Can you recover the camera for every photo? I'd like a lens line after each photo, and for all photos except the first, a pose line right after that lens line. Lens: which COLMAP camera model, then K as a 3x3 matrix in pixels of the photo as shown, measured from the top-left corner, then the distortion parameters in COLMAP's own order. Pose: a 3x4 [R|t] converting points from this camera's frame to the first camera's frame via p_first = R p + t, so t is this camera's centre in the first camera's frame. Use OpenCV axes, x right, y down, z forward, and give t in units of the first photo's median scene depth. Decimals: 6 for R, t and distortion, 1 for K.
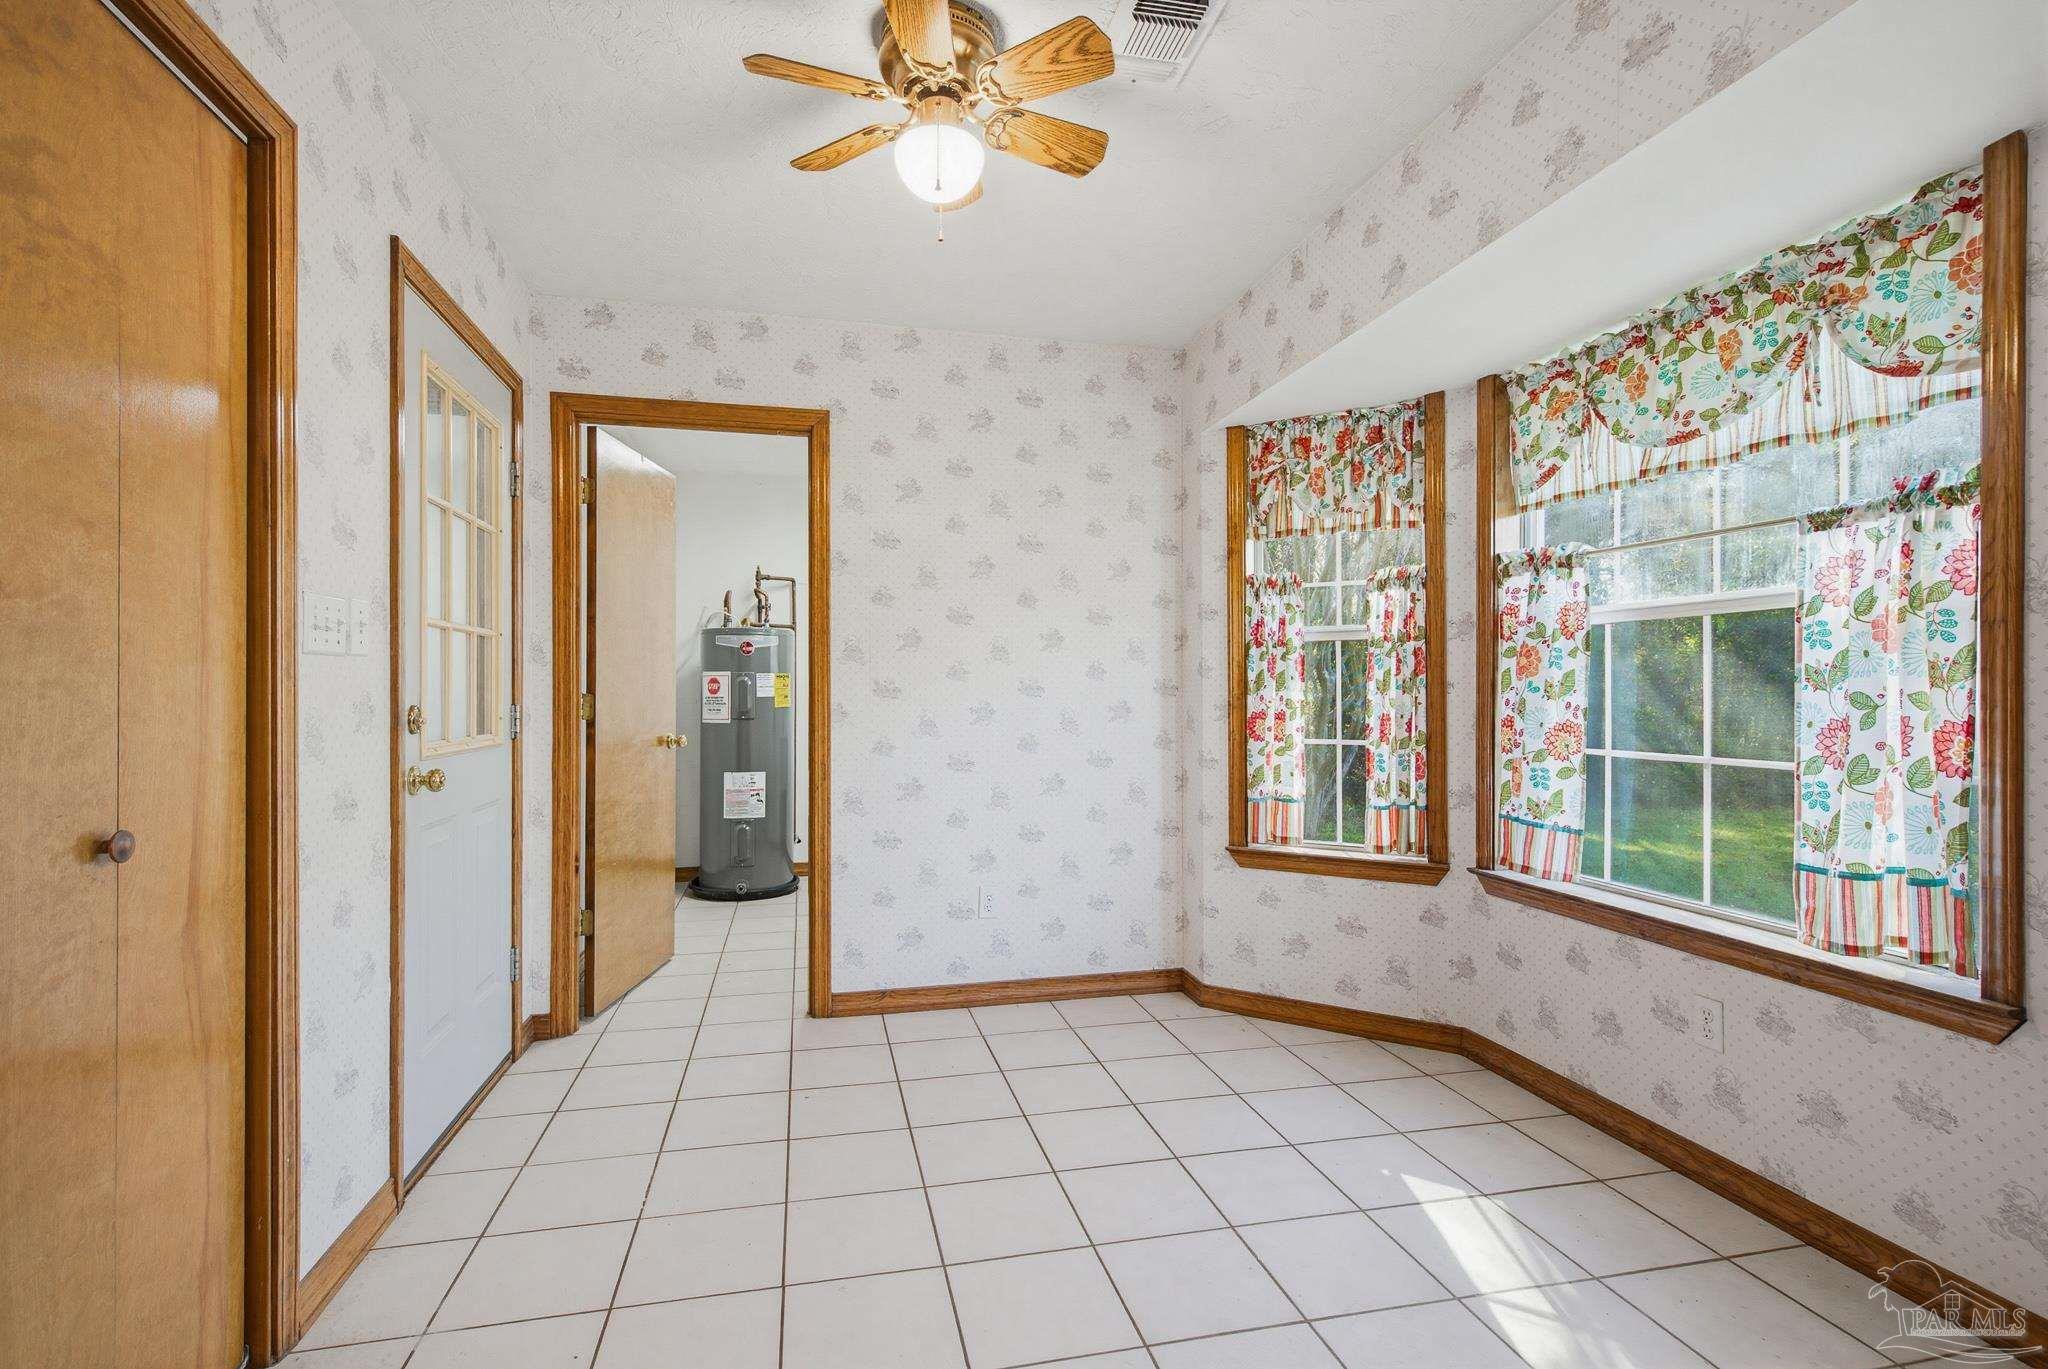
lens RADIAL K [[940.2, 0, 1023.4], [0, 940.2, 696.1], [0, 0, 1]] dist [0.001186, 0.000152]
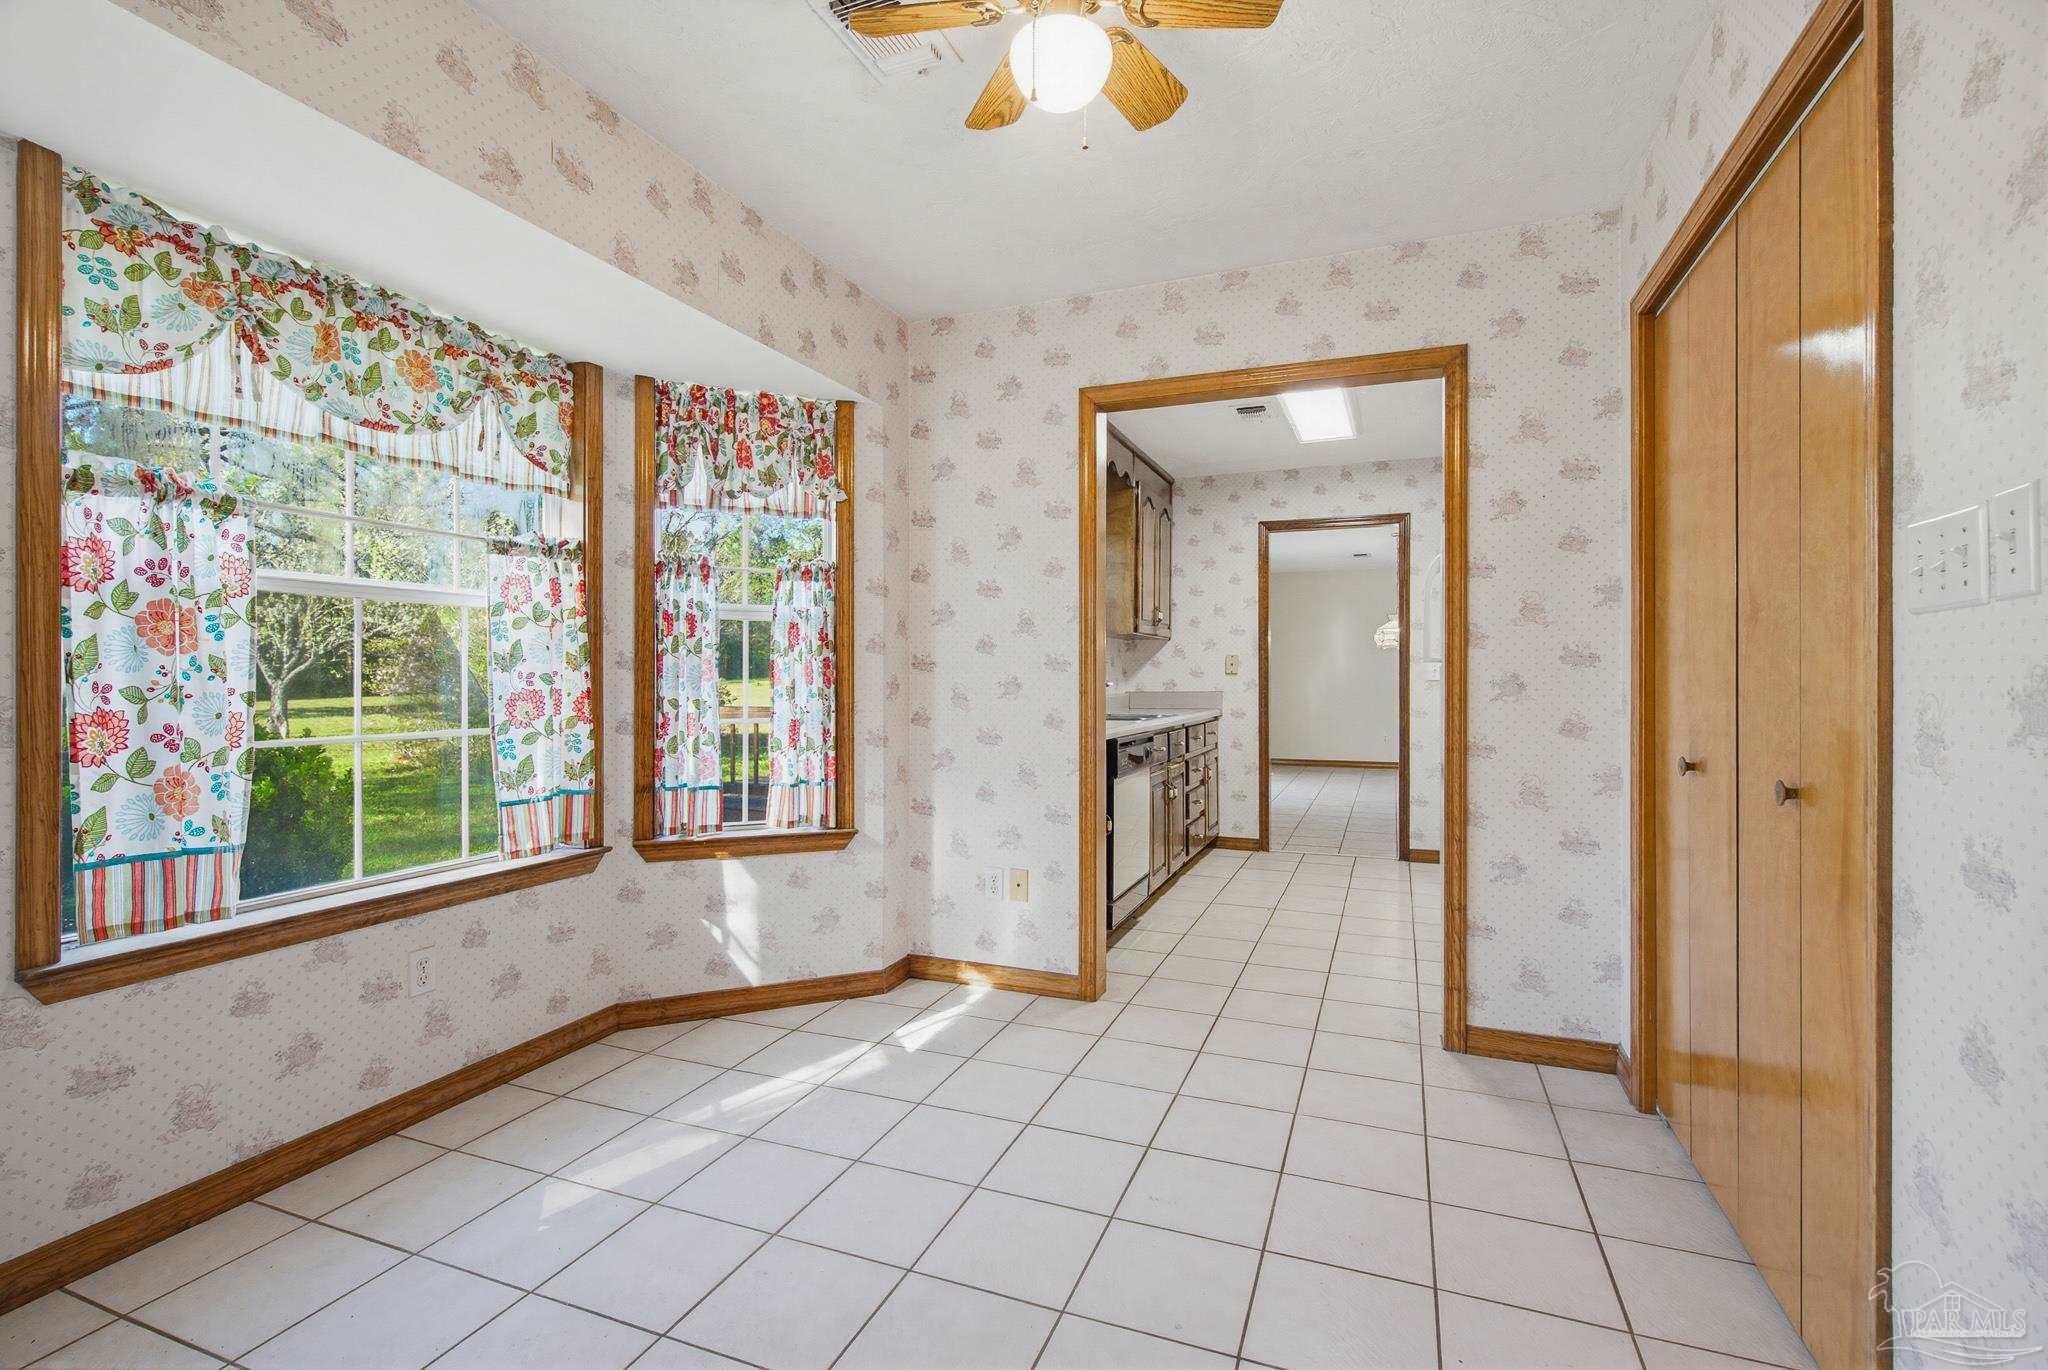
lens RADIAL K [[939.3, 0, 1022.9], [0, 939.3, 670.4], [0, 0, 1]] dist [-0.071755, -0.000014]
pose [[-0.832206, 0.000401, 0.554466, -0.474384], [-0.001061, 0.999997, -0.002316, -0.005631], [-0.554466, -0.002515, -0.832203, 1.565561]]
